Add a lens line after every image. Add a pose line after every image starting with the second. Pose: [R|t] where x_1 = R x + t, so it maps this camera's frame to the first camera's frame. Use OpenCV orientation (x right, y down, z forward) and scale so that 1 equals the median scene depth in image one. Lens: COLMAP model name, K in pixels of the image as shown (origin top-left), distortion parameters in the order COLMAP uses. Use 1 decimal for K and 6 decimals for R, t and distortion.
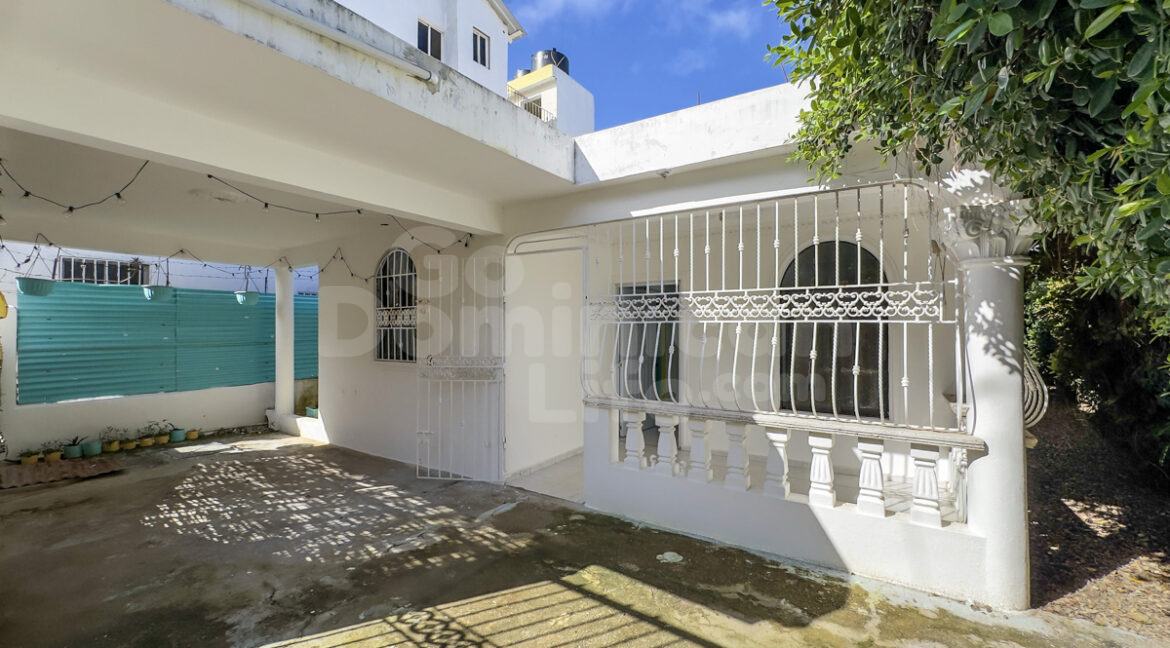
lens RADIAL K [[469.8, 0, 595.6], [0, 469.8, 333.0], [0, 0, 1]] dist [-0.001284, 0.001921]
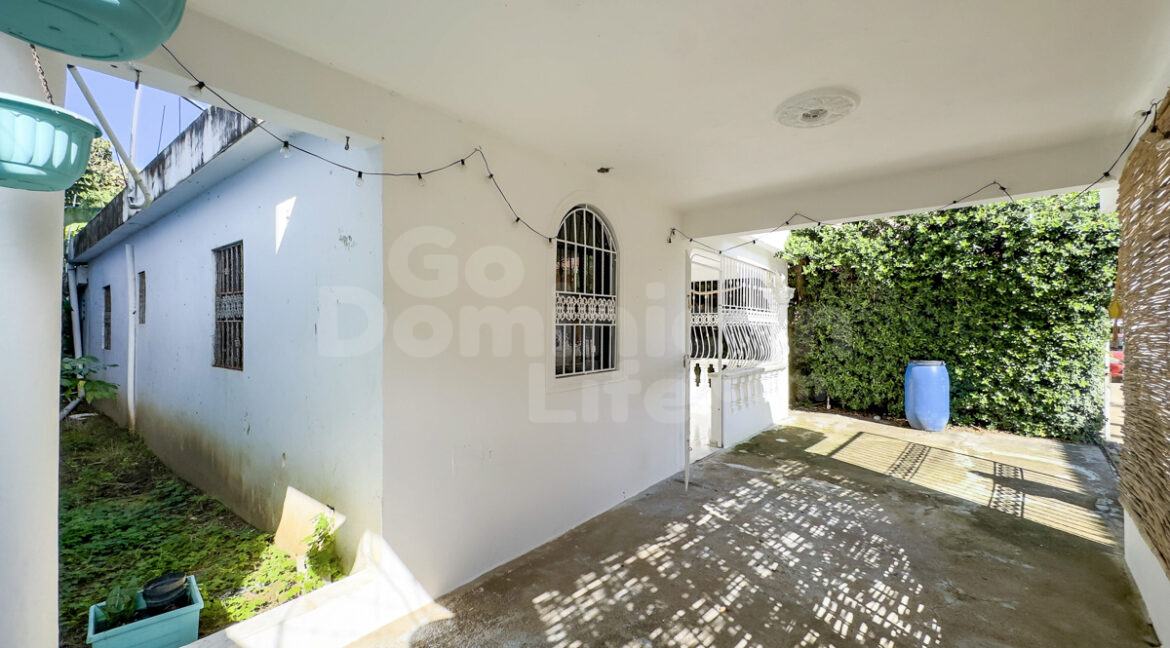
lens RADIAL K [[478.6, 0, 560.9], [0, 478.6, 327.4], [0, 0, 1]] dist [0.001610, -0.000075]
pose [[0.106778, 0.007180, 0.994257, -1.747022], [0.009193, 0.999924, -0.008208, -0.001002], [-0.994240, 0.010017, 0.106704, 1.510543]]
